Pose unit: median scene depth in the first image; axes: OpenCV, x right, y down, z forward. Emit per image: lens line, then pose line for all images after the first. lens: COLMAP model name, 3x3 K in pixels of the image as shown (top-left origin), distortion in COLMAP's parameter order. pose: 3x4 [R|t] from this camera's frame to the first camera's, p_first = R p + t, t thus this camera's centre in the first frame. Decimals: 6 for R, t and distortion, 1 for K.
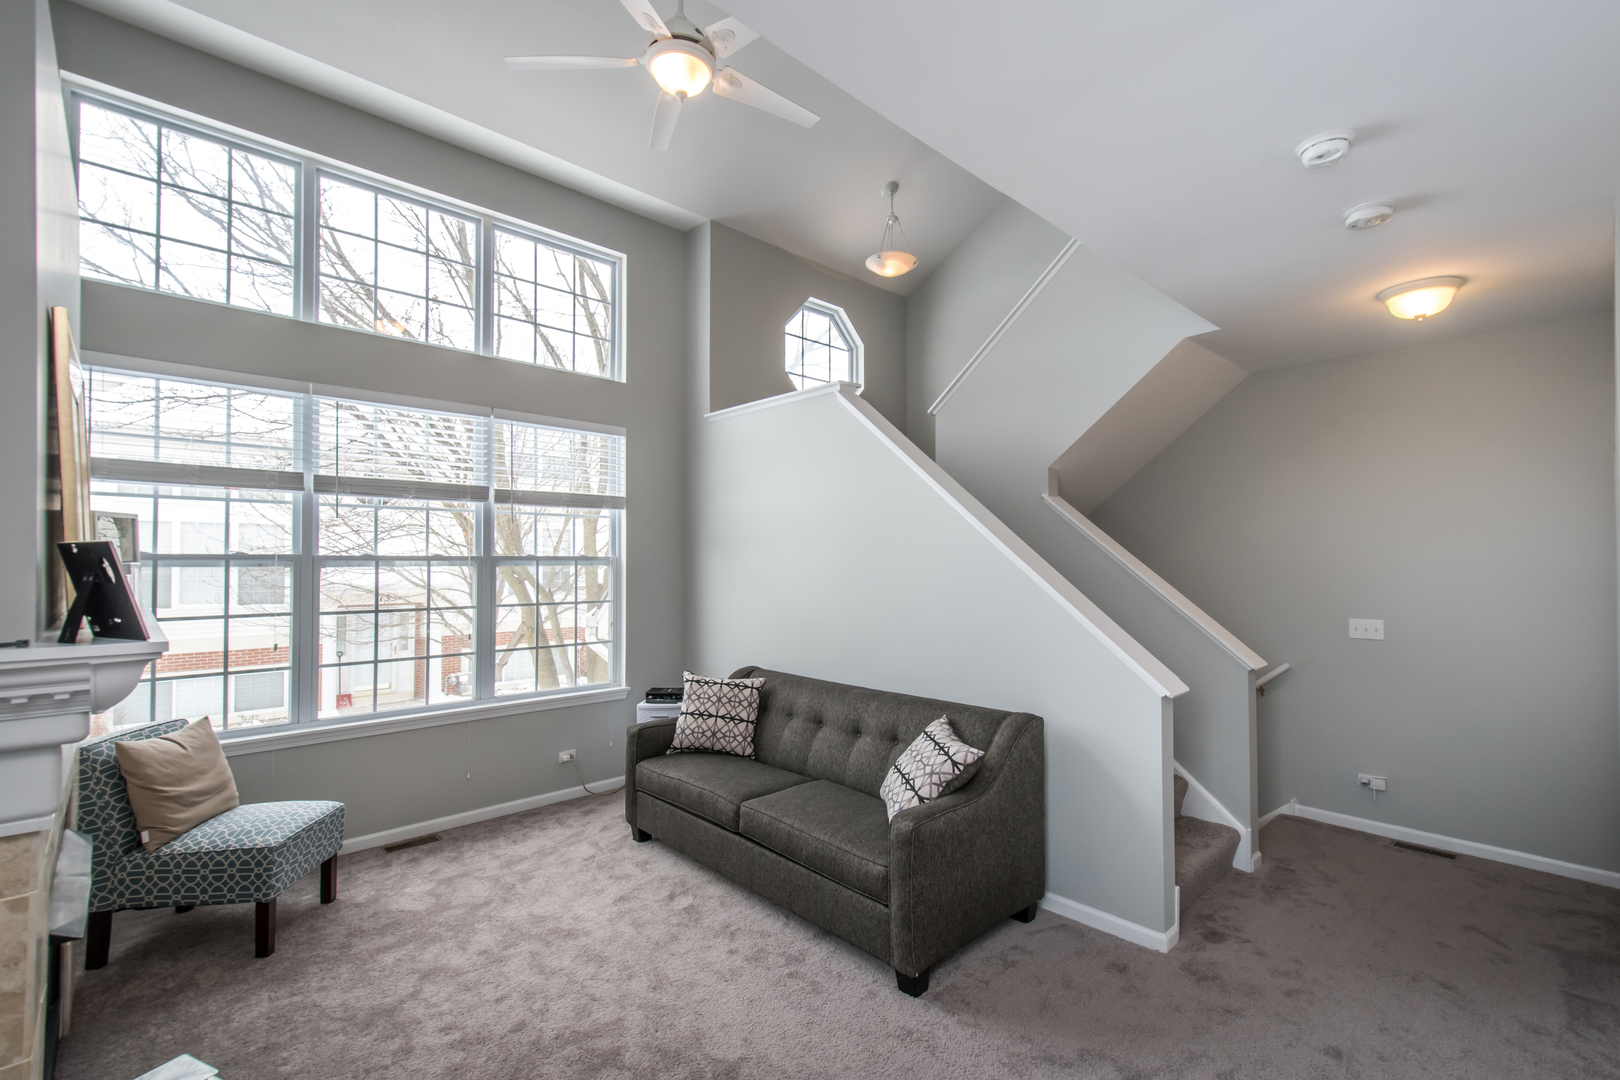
lens RADIAL K [[729.2, 0, 810.0], [0, 729.2, 540.0], [0, 0, 1]] dist [0.002122, 0.000270]
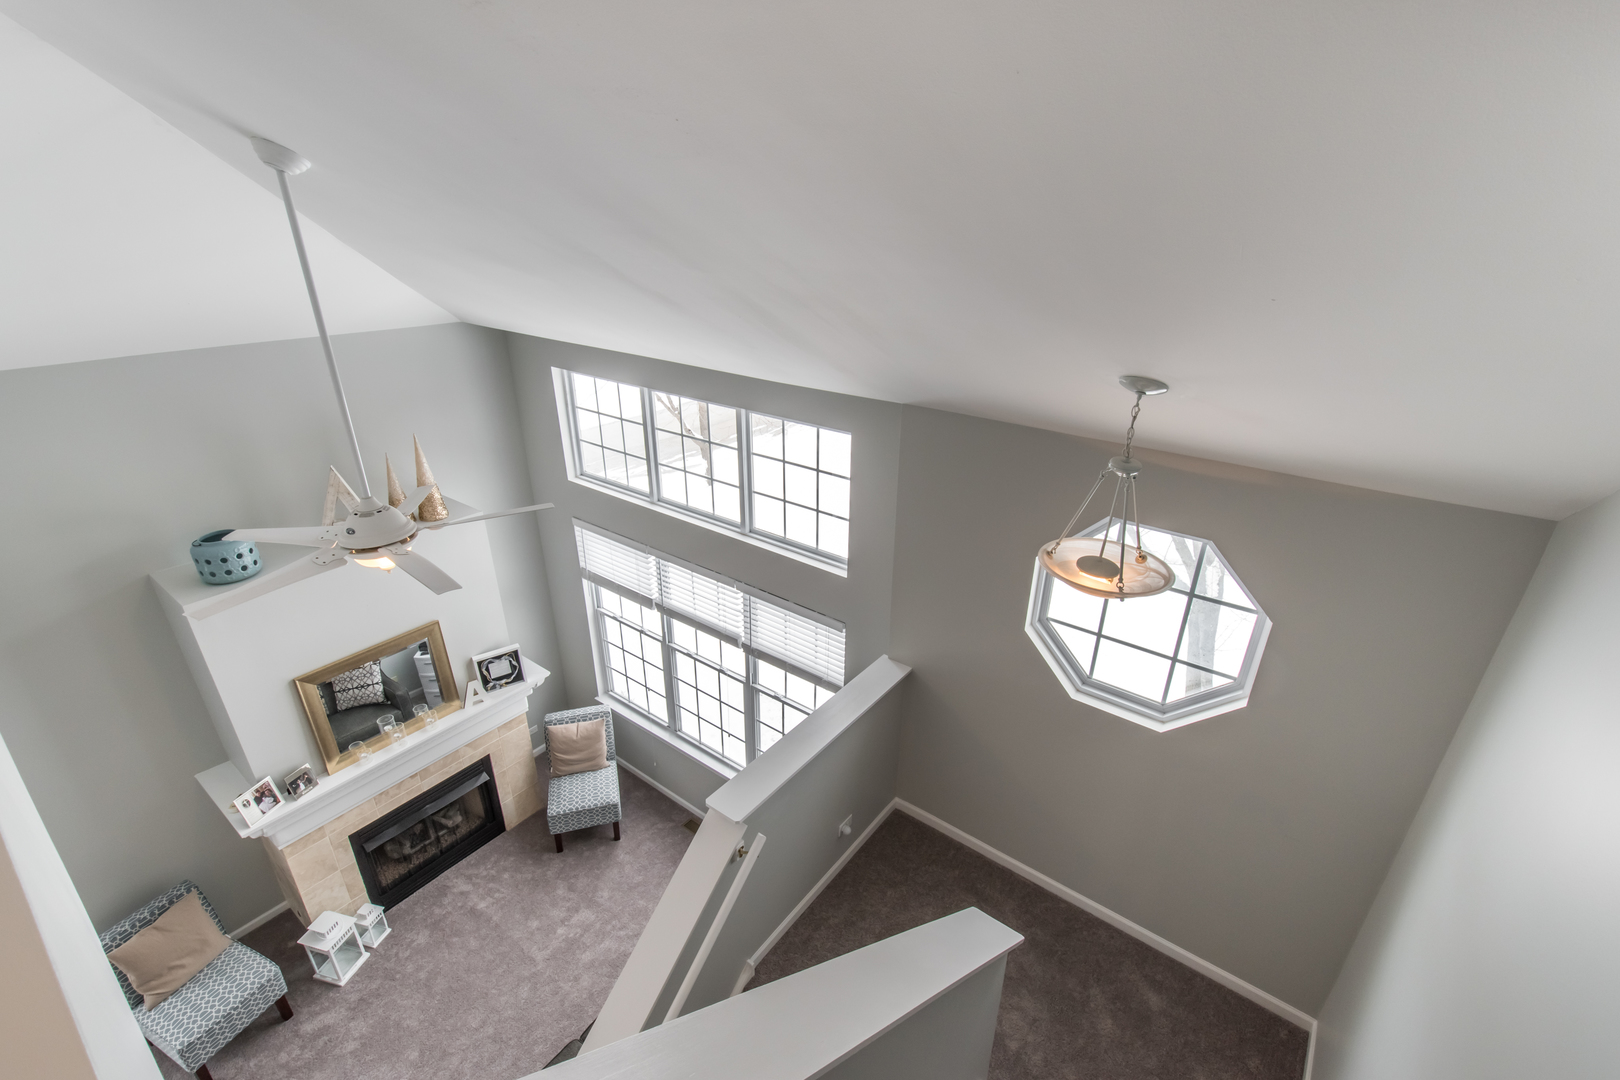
lens RADIAL K [[711.9, 0, 810.0], [0, 711.9, 540.0], [0, 0, 1]] dist [0.001551, 0.000186]
pose [[0.154017, 0.396119, -0.905190, 0.590334], [-0.006127, 0.916486, 0.400020, -0.751399], [0.988049, -0.056064, 0.143582, 1.068882]]
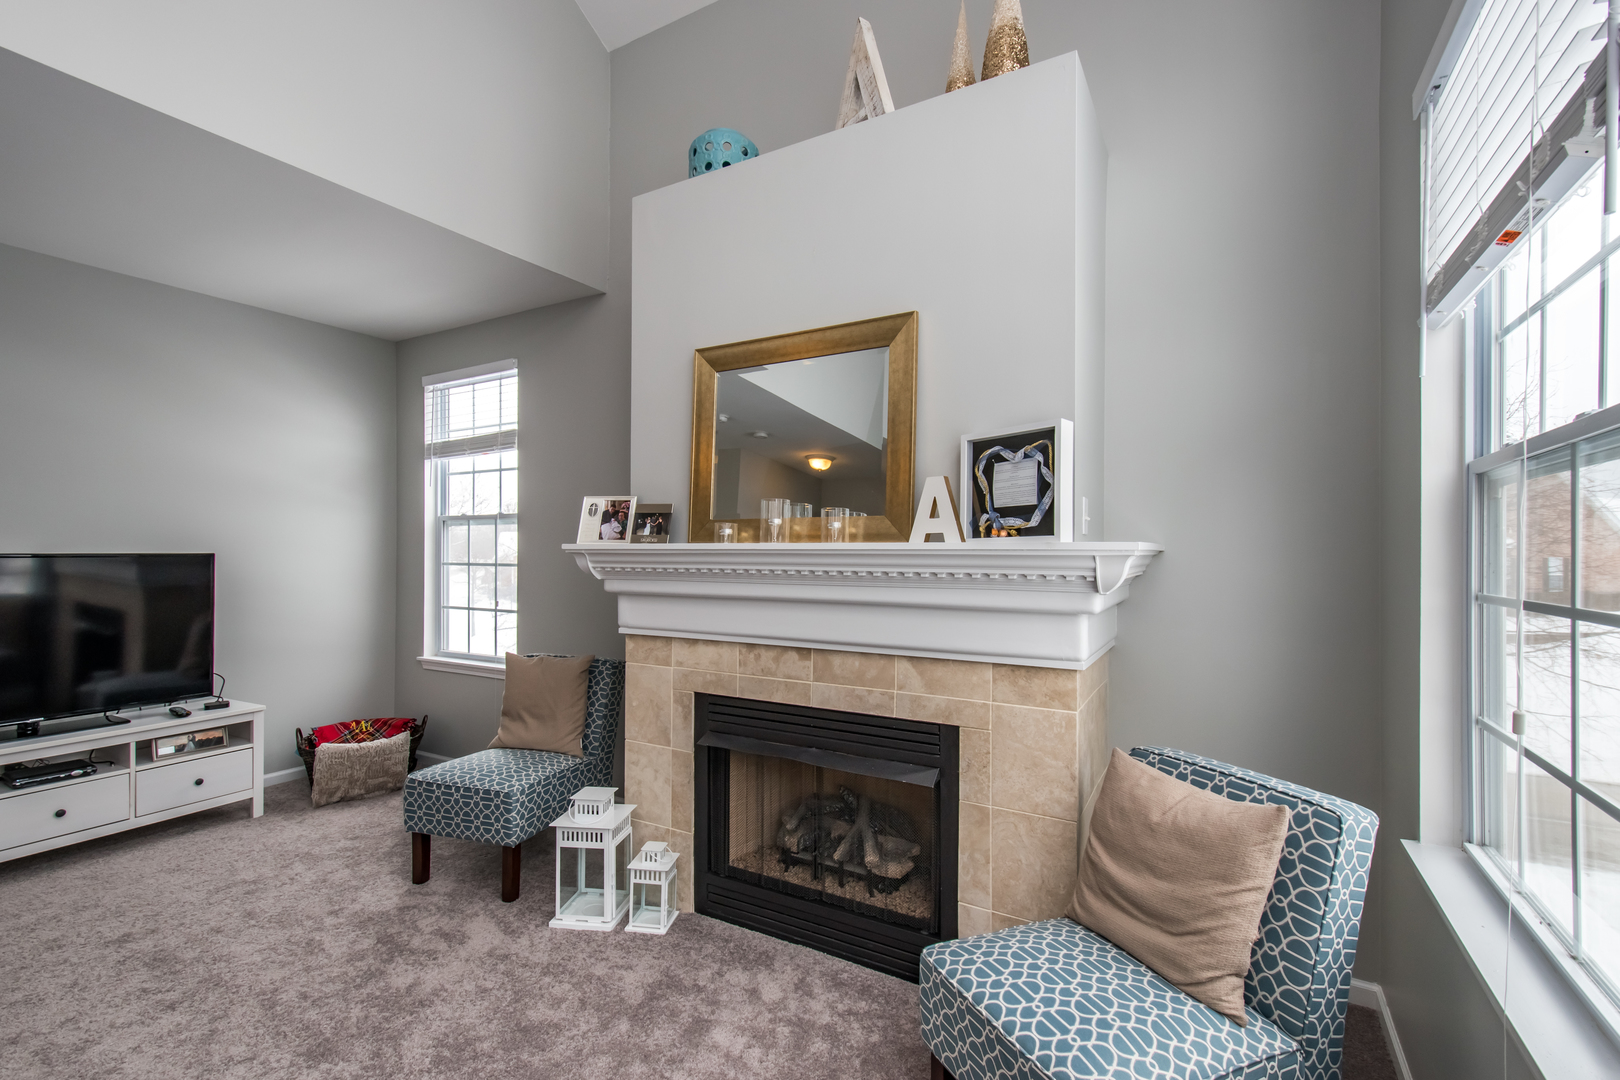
lens RADIAL K [[714.4, 0, 829.5], [0, 714.4, 550.1], [0, 0, 1]] dist [0.002188, 0.000084]
pose [[-0.956496, -0.019198, -0.291112, -0.362520], [-0.018582, 0.999815, -0.004881, 0.076188], [0.291152, 0.000741, -0.956677, 1.114150]]
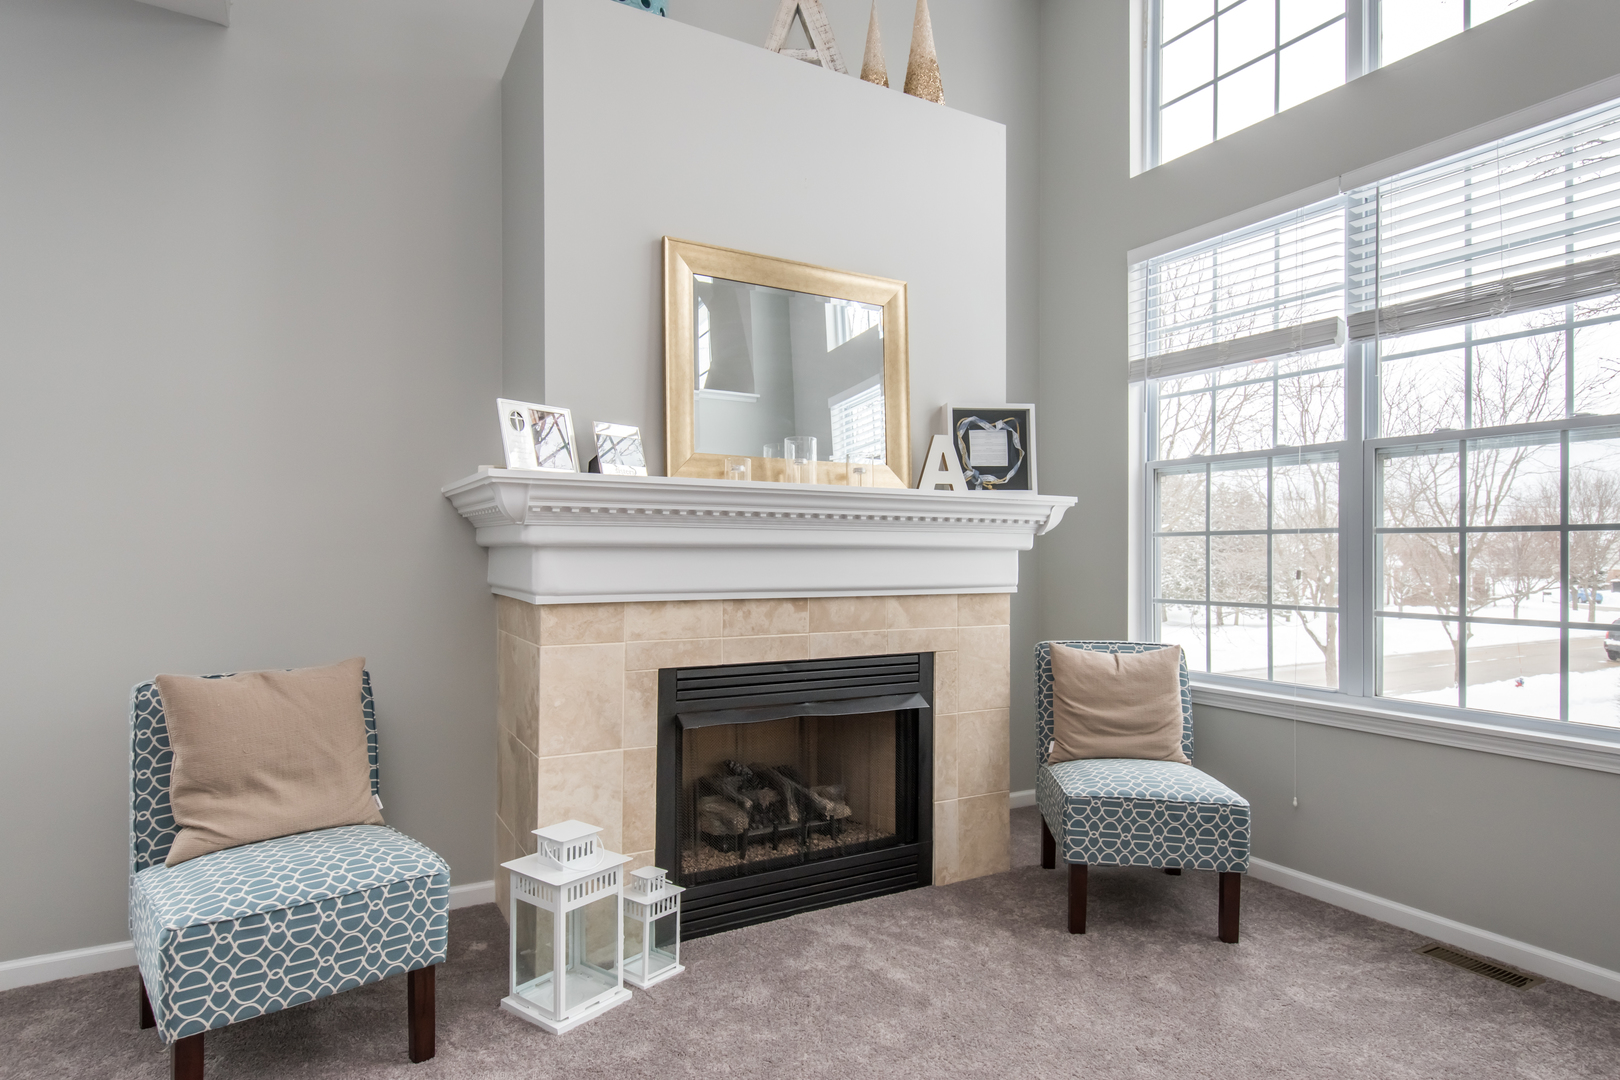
lens RADIAL K [[885.4, 0, 812.9], [0, 885.4, 553.0], [0, 0, 1]] dist [0.007993, -0.010792]
pose [[-0.237601, -0.018482, -0.971187, 0.175813], [-0.007712, 0.999823, -0.017141, 0.133008], [0.971332, 0.003417, -0.237702, 0.700796]]
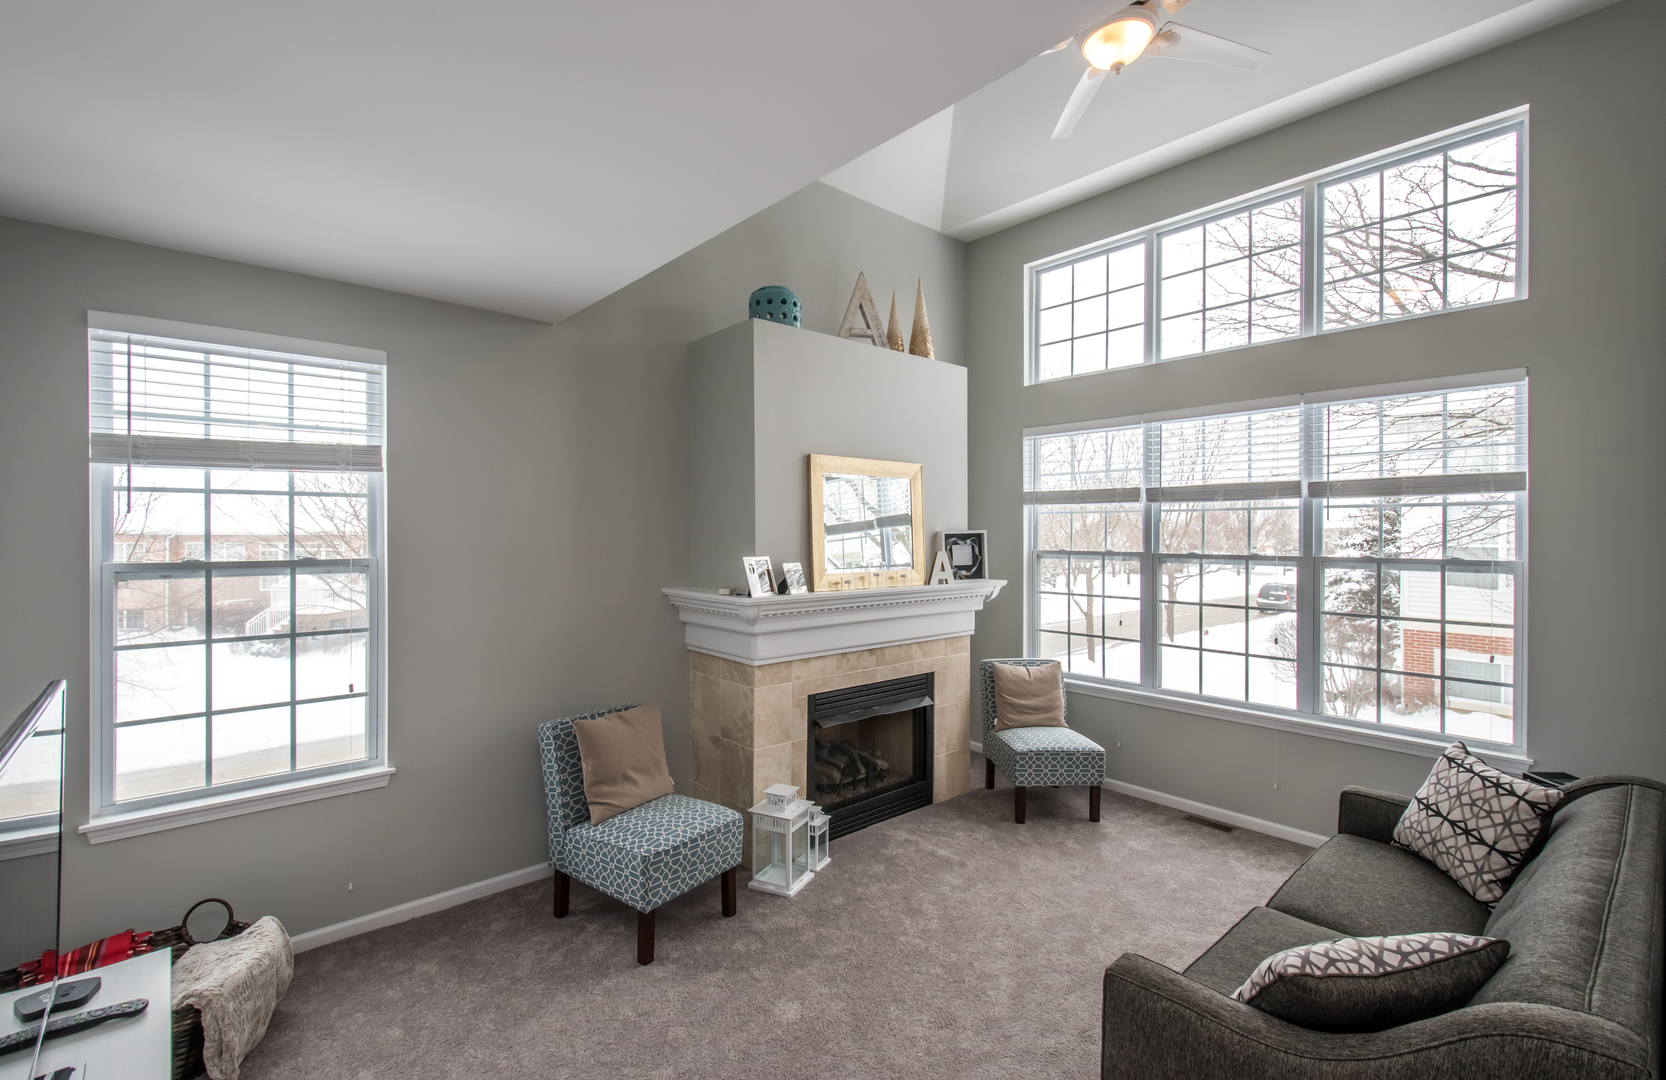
lens RADIAL K [[715.7, 0, 832.4], [0, 715.7, 537.3], [0, 0, 1]] dist [0.001293, 0.000198]
pose [[-0.045028, -0.013663, -0.998892, 0.518042], [-0.002247, 0.999905, -0.013575, 0.010864], [0.998983, 0.001633, -0.045055, 0.508634]]
